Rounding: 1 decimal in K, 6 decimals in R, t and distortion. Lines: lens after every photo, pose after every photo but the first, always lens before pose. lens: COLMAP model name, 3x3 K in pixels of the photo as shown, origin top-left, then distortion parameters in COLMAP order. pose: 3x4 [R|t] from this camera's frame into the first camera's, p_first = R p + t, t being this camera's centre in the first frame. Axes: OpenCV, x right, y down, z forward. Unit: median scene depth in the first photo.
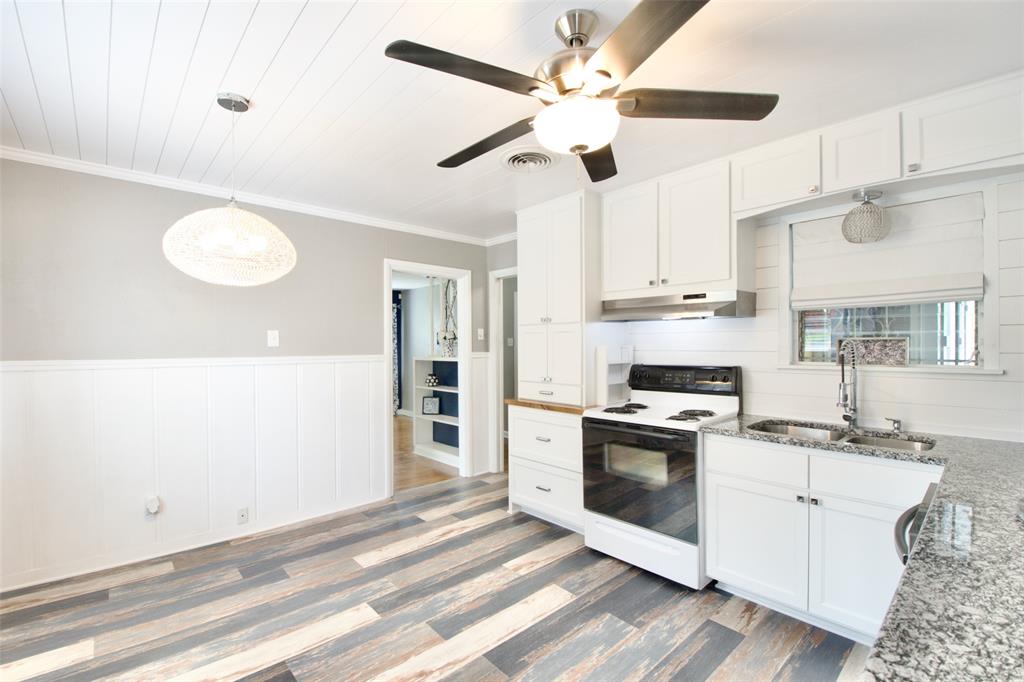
lens RADIAL K [[456.9, 0, 505.4], [0, 456.9, 348.6], [0, 0, 1]] dist [-0.002085, -0.012073]
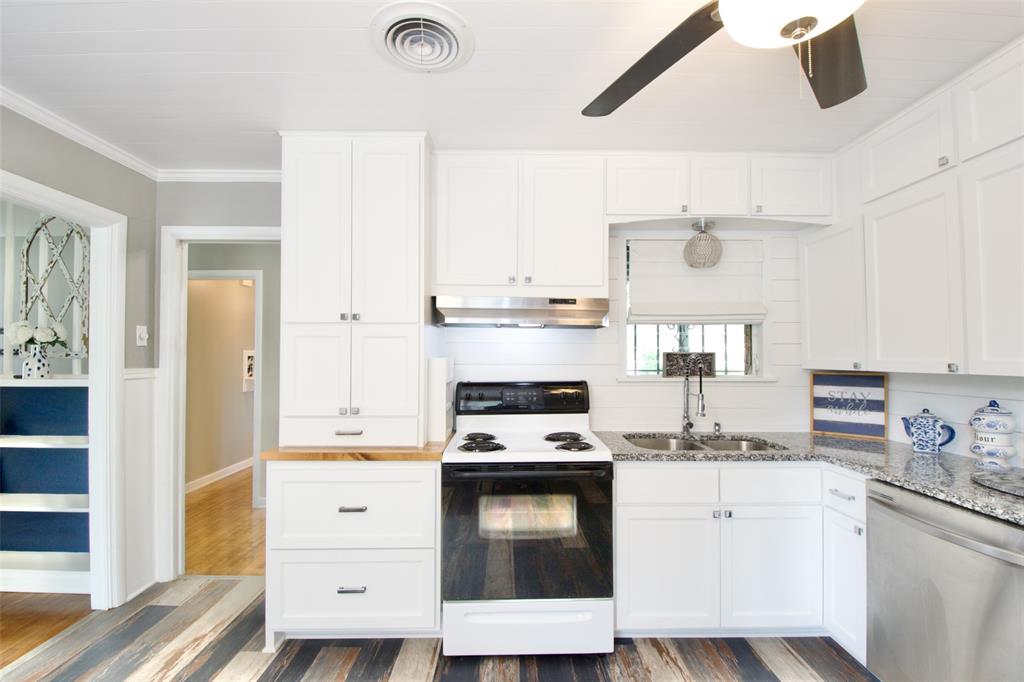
lens RADIAL K [[456.9, 0, 510.1], [0, 456.9, 346.4], [0, 0, 1]] dist [-0.002085, -0.012073]
pose [[0.653113, 0.022388, 0.756930, -0.296721], [0.000184, 0.999558, -0.029723, -0.003641], [-0.757261, 0.019552, 0.652820, 0.510118]]
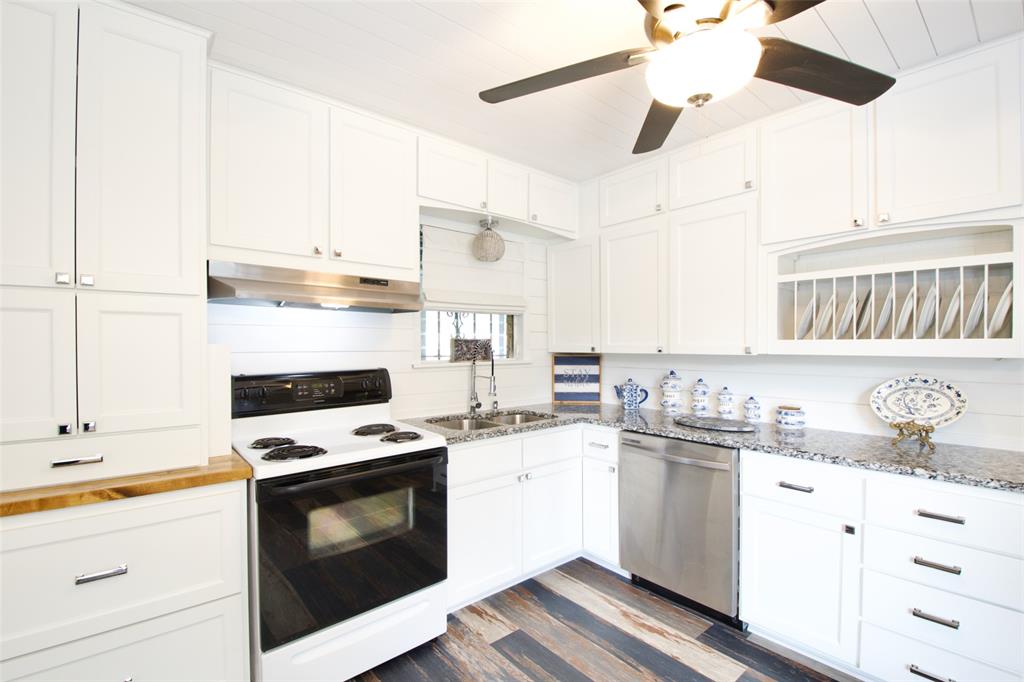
lens RADIAL K [[456.9, 0, 515.6], [0, 456.9, 348.9], [0, 0, 1]] dist [-0.002085, -0.012073]
pose [[0.013716, -0.005387, 0.999891, -0.366381], [0.008732, 0.999948, 0.005267, -0.000974], [-0.999868, 0.008659, 0.013763, 0.740088]]
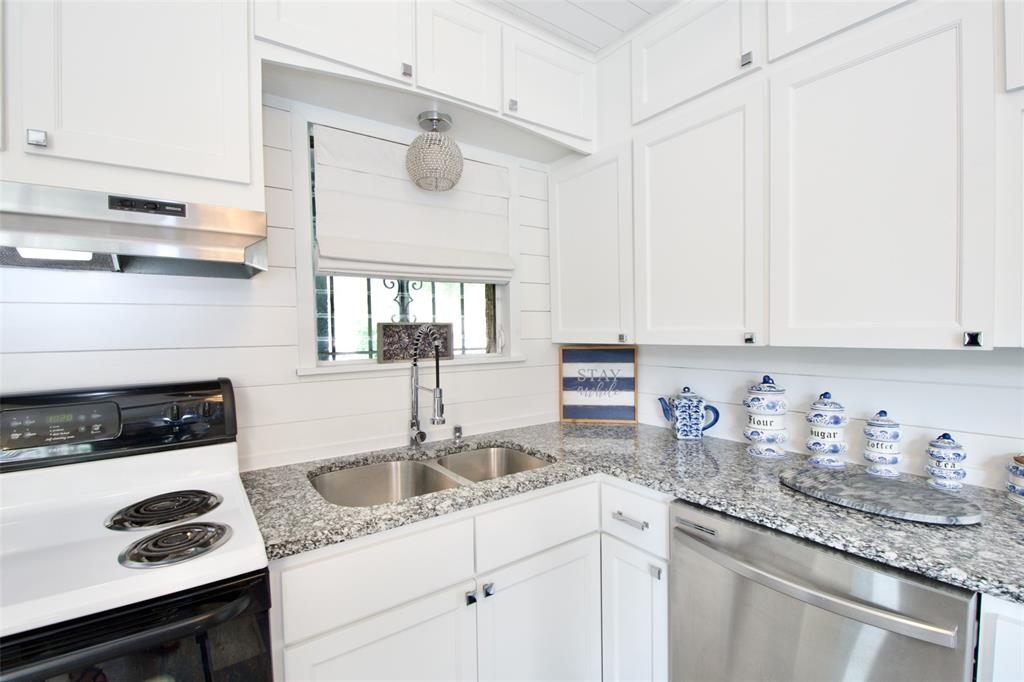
lens RADIAL K [[456.9, 0, 511.7], [0, 456.9, 352.6], [0, 0, 1]] dist [-0.002085, -0.012073]
pose [[0.109487, -0.044224, 0.993004, 0.067920], [0.021085, 0.998888, 0.042161, -0.002823], [-0.993765, 0.016322, 0.110298, 0.654423]]
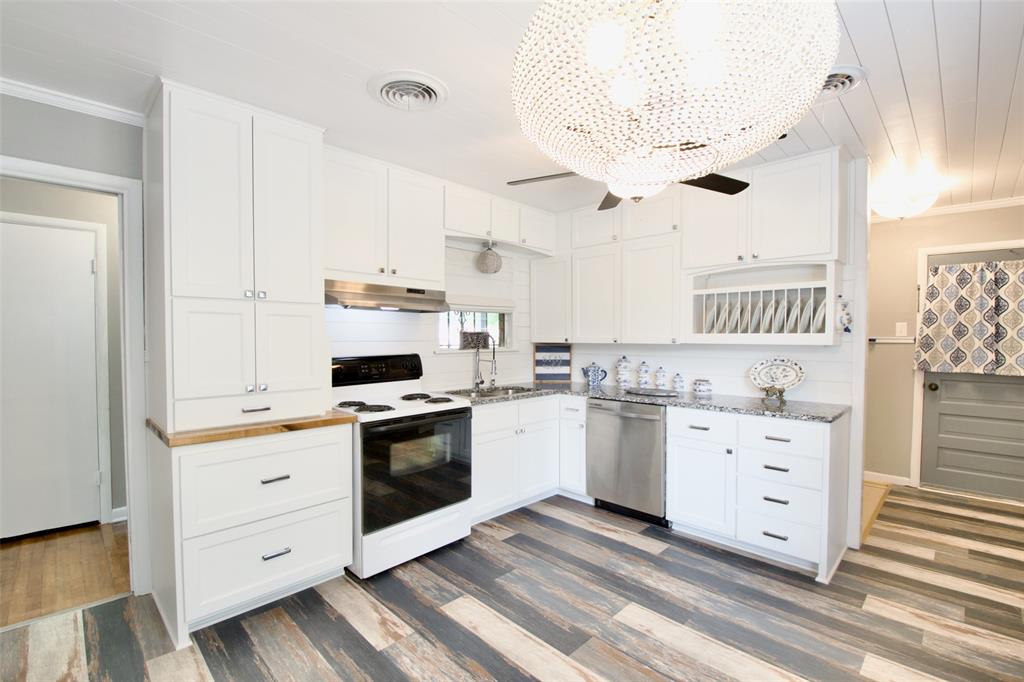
lens RADIAL K [[456.9, 0, 521.4], [0, 456.9, 348.7], [0, 0, 1]] dist [-0.002085, -0.012073]
pose [[-0.084966, -0.021721, 0.996147, -0.699905], [0.006964, 0.999725, 0.022393, 0.001081], [-0.996360, 0.008840, -0.084791, 0.834165]]
